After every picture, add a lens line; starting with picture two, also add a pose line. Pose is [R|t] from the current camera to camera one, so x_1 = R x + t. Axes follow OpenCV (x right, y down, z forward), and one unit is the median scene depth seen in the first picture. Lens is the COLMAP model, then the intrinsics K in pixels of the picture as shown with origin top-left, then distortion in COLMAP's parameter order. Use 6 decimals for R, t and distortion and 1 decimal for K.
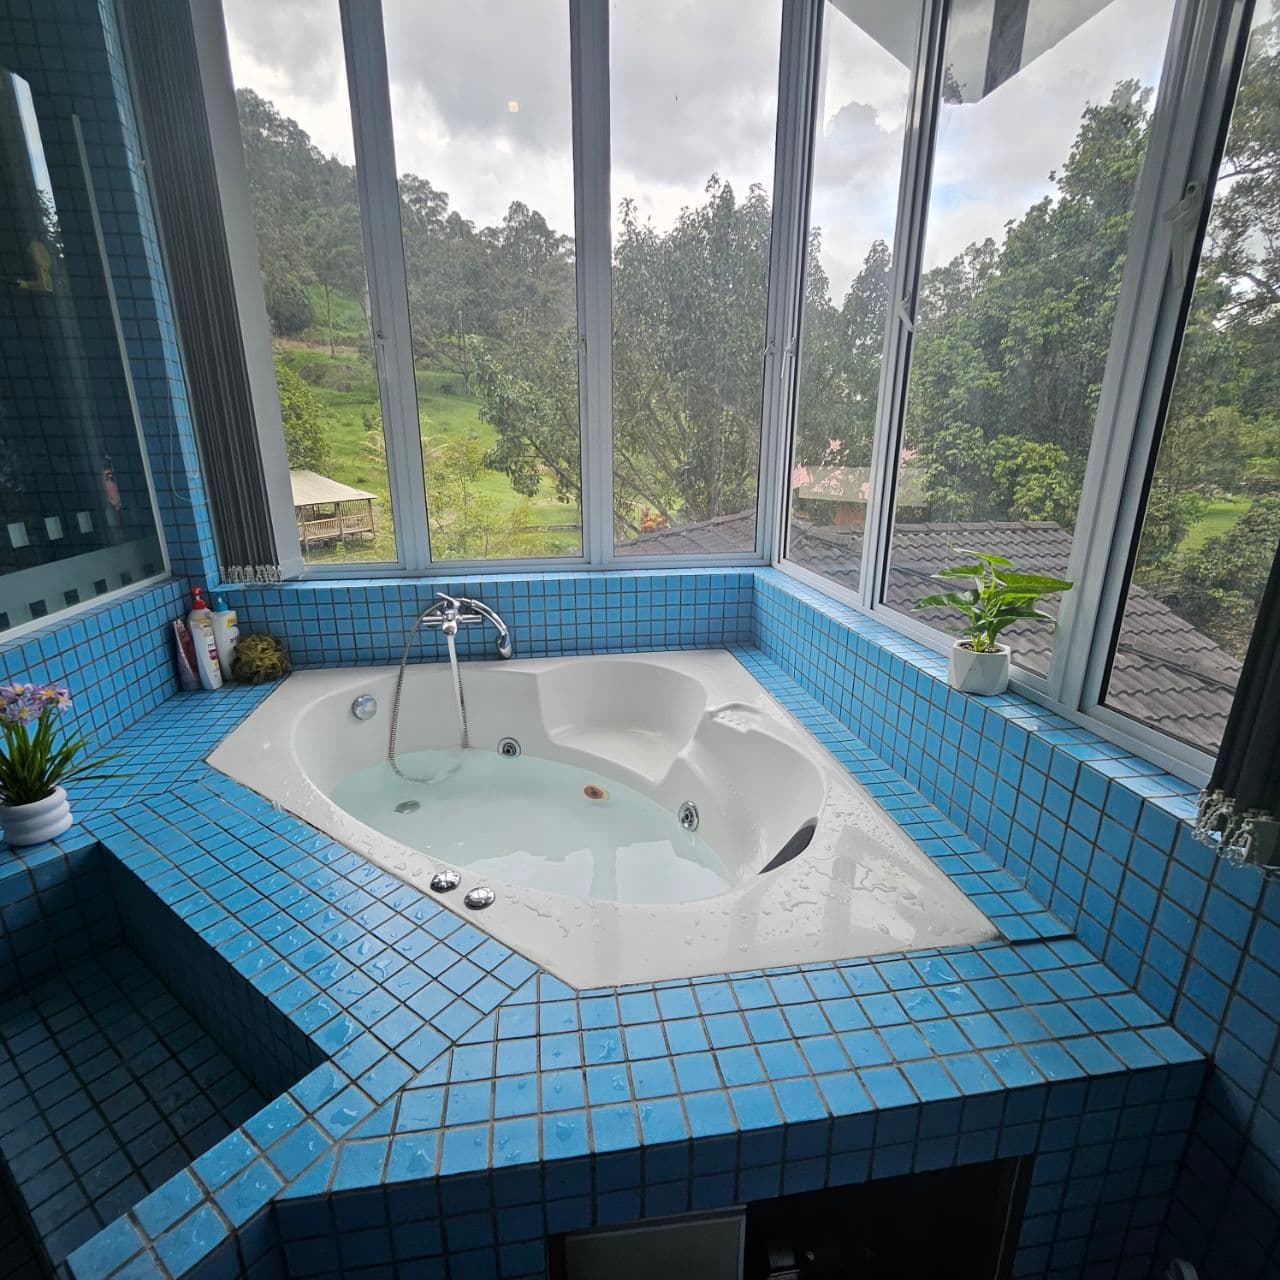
lens RADIAL K [[660.7, 0, 634.7], [0, 660.7, 636.8], [0, 0, 1]] dist [0.006650, -0.001906]
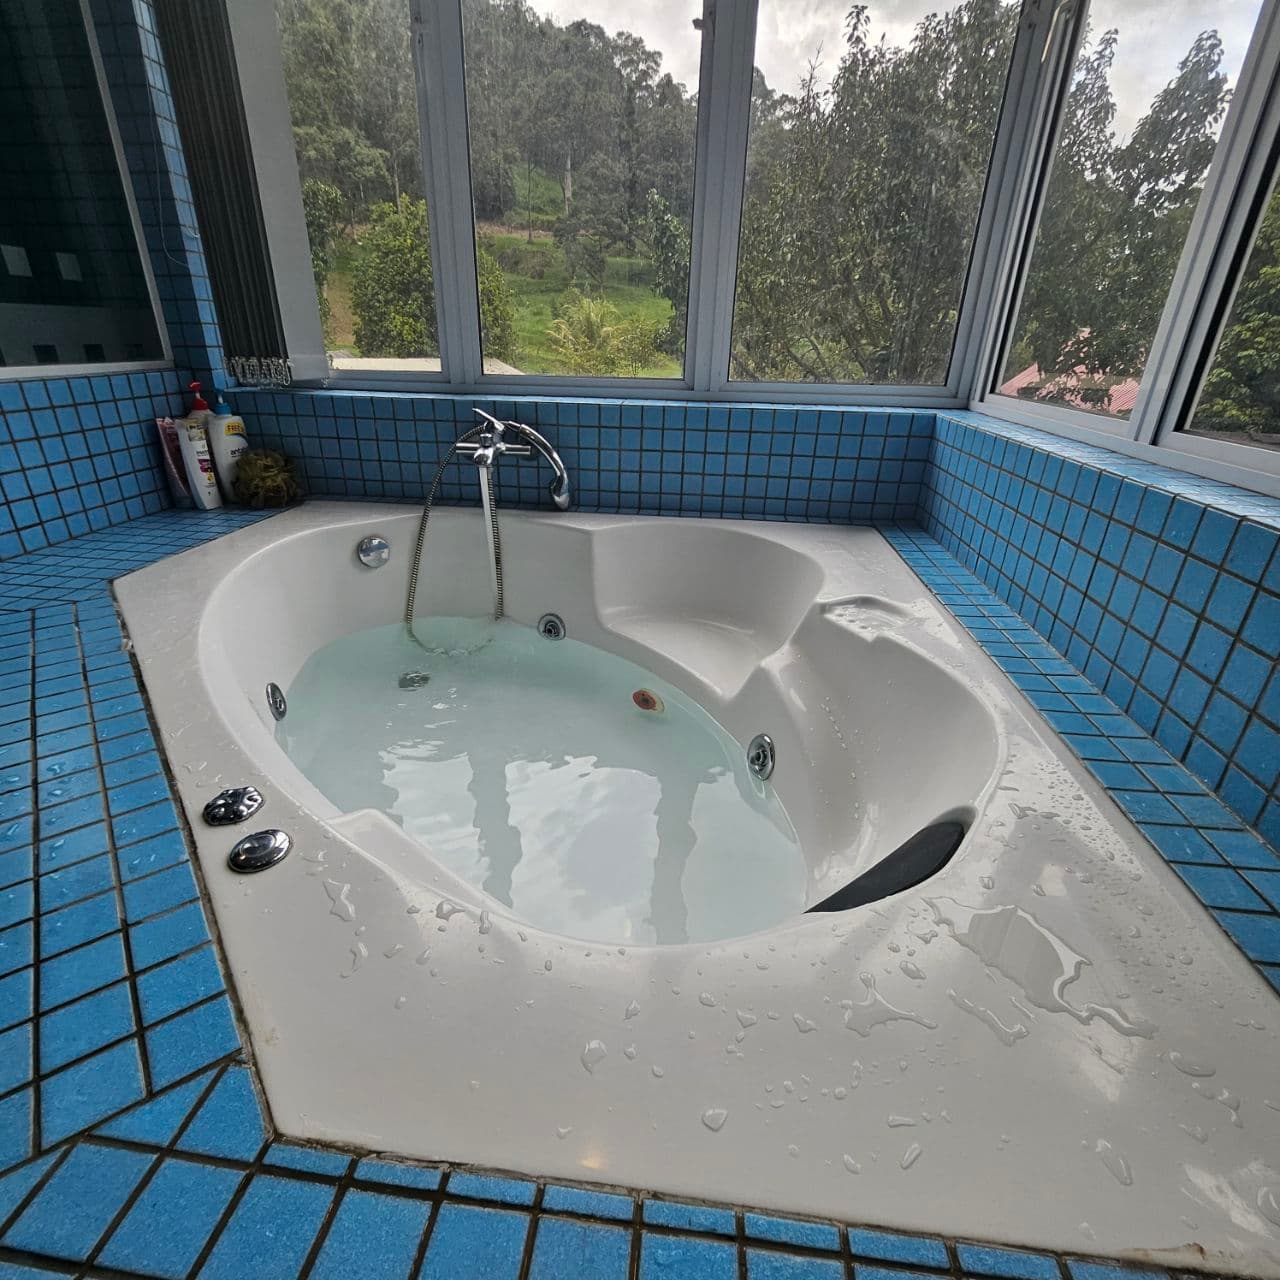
lens RADIAL K [[660.7, 0, 634.1], [0, 660.7, 645.6], [0, 0, 1]] dist [0.006650, -0.001906]
pose [[0.964640, 0.129922, -0.229324, 0.077298], [-0.095009, 0.982978, 0.157249, 0.059504], [0.245851, -0.129901, 0.960564, 0.288363]]
